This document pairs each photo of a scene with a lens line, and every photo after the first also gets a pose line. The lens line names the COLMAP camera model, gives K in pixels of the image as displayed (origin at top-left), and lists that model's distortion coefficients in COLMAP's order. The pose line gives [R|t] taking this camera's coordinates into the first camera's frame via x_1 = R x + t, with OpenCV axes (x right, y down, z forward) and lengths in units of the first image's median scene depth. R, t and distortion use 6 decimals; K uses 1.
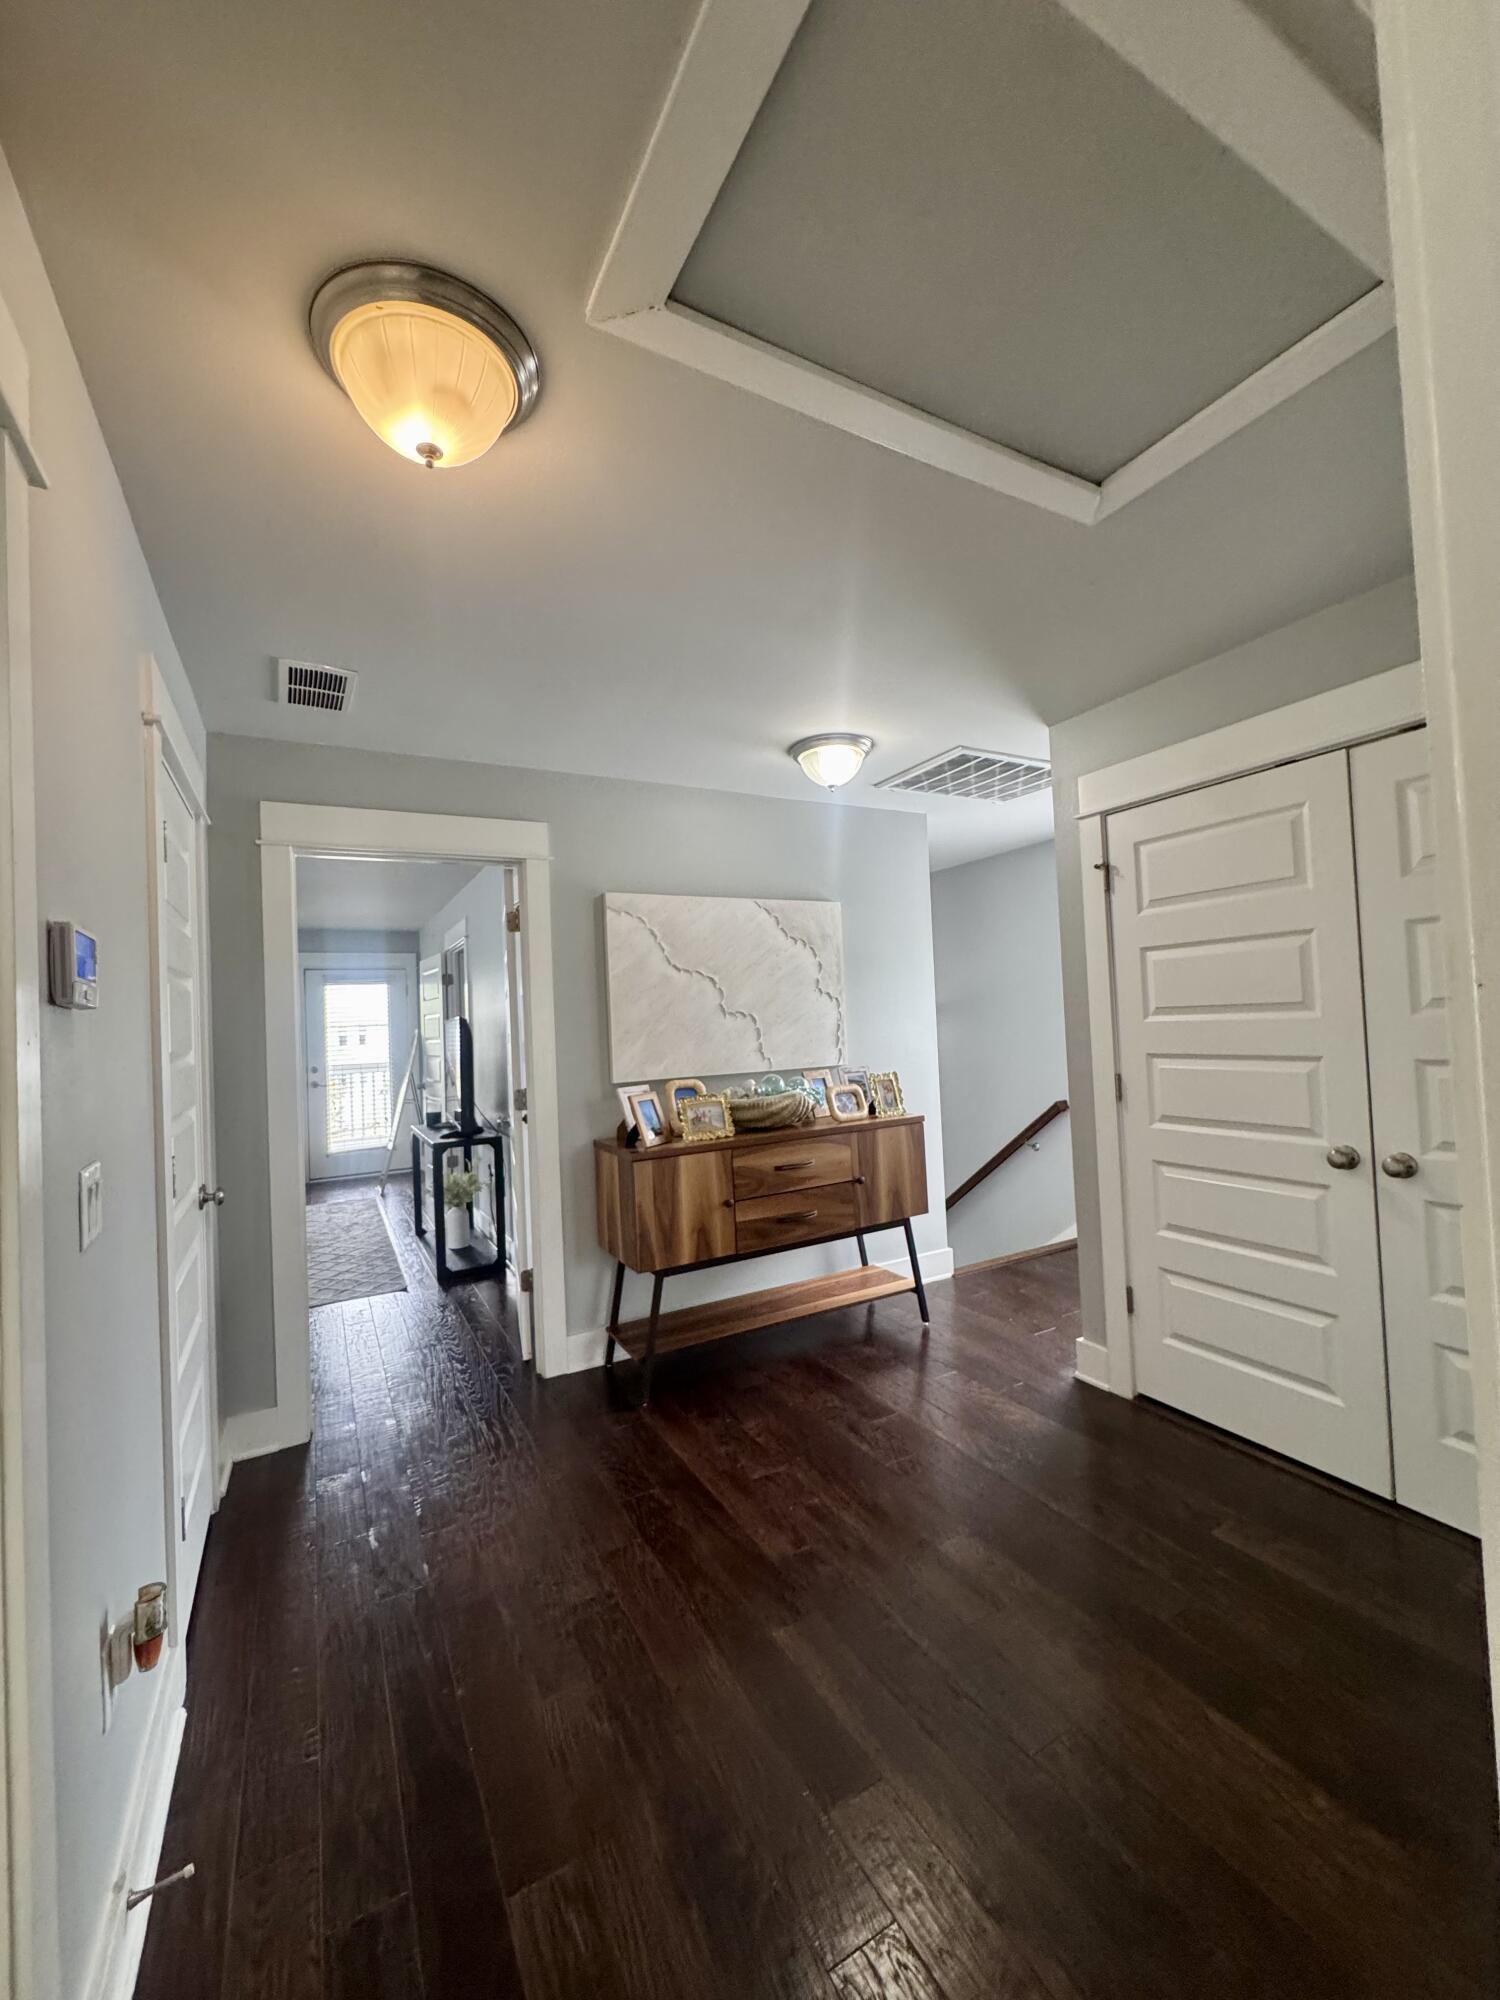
lens RADIAL K [[797.9, 0, 753.3], [0, 797.9, 994.4], [0, 0, 1]] dist [-0.002369, -0.000133]
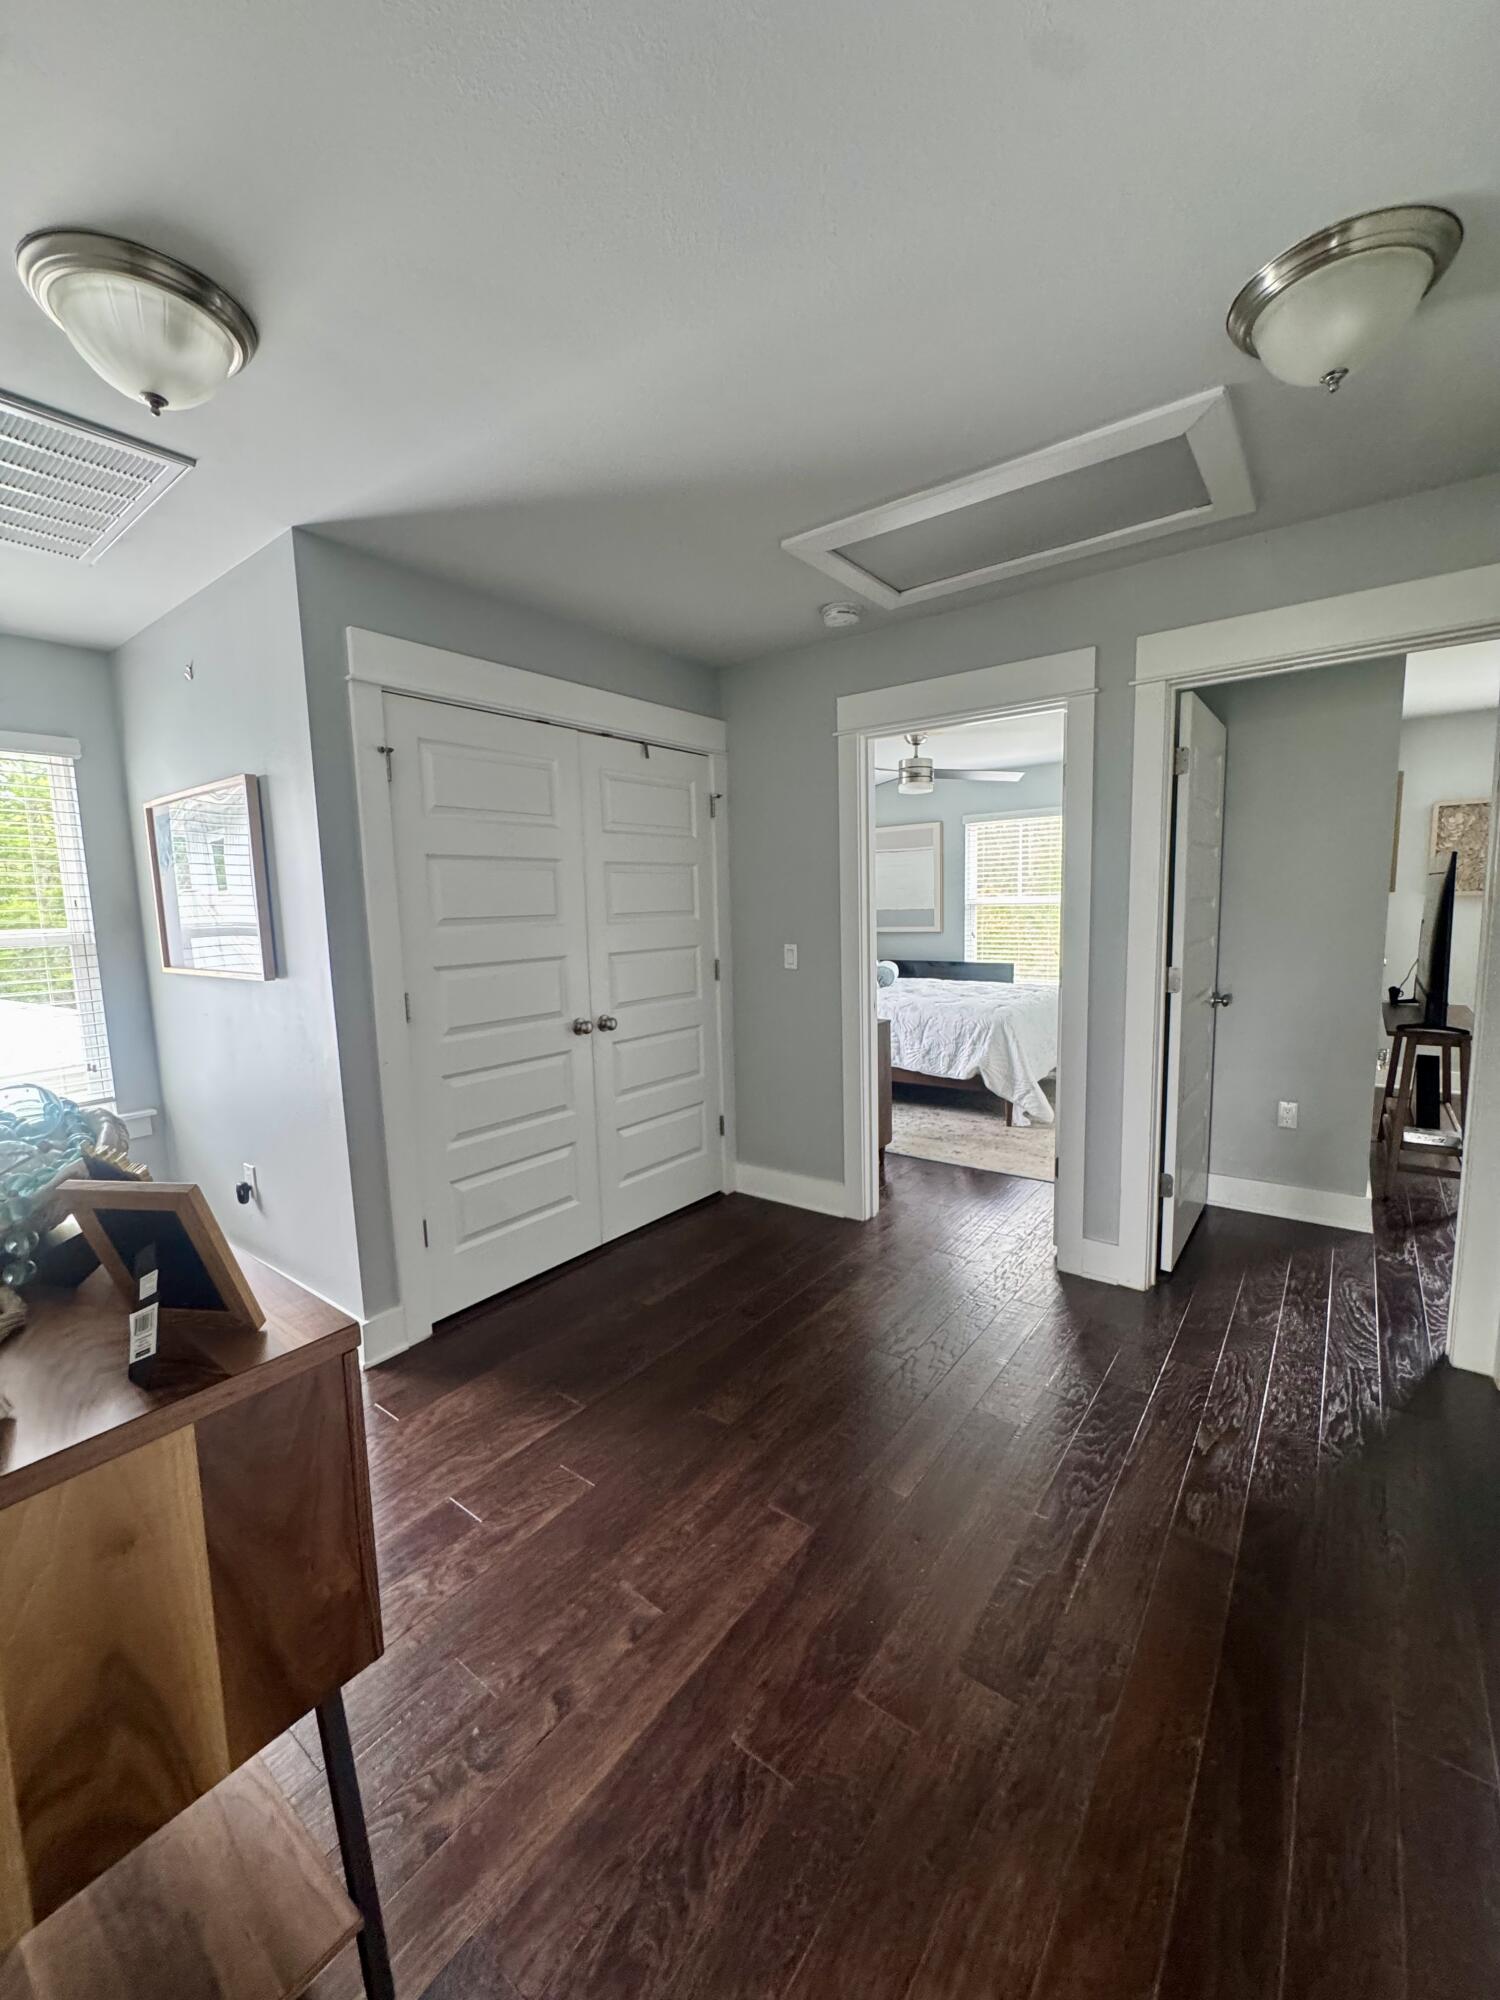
lens RADIAL K [[797.9, 0, 753.3], [0, 797.9, 994.4], [0, 0, 1]] dist [-0.002369, -0.000133]
pose [[-0.401871, -0.051880, 0.914225, -0.617140], [0.016666, 0.997814, 0.063949, 0.059970], [-0.915544, 0.040936, -0.400128, 1.194619]]
